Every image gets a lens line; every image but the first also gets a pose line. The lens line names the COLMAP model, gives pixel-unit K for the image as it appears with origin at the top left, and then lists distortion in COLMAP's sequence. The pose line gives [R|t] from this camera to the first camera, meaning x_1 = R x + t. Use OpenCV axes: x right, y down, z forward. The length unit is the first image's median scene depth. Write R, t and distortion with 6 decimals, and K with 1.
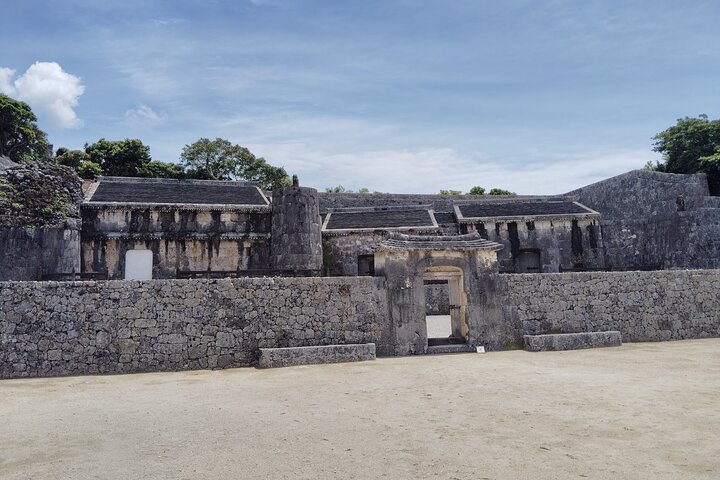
lens RADIAL K [[579.5, 0, 358.2], [0, 579.5, 206.4], [0, 0, 1]] dist [0.089651, -0.179697]
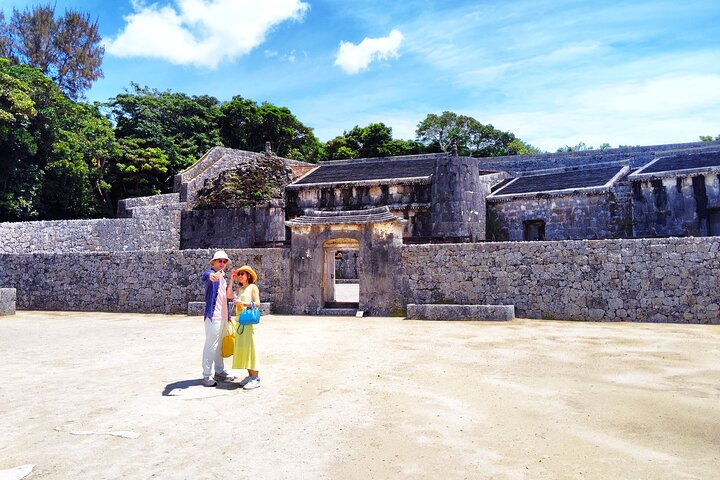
lens RADIAL K [[579.5, 0, 358.2], [0, 579.5, 206.4], [0, 0, 1]] dist [0.089651, -0.179697]
pose [[0.811155, -0.040685, -0.583414, 0.402232], [0.078533, 0.996120, 0.039724, 0.000182], [0.579534, -0.078040, 0.811203, 0.061045]]
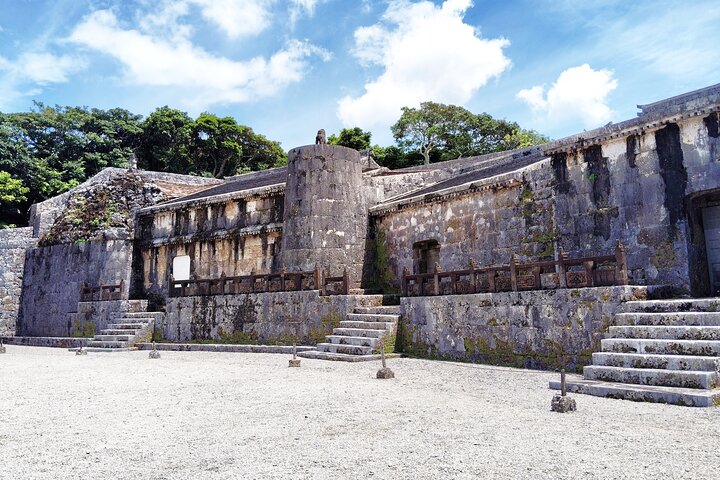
lens RADIAL K [[579.5, 0, 358.2], [0, 579.5, 206.4], [0, 0, 1]] dist [0.089651, -0.179697]
pose [[0.629498, -0.120091, -0.767666, 0.478728], [0.124720, 0.990790, -0.052724, 0.083206], [0.766928, -0.062554, 0.638678, 0.687529]]
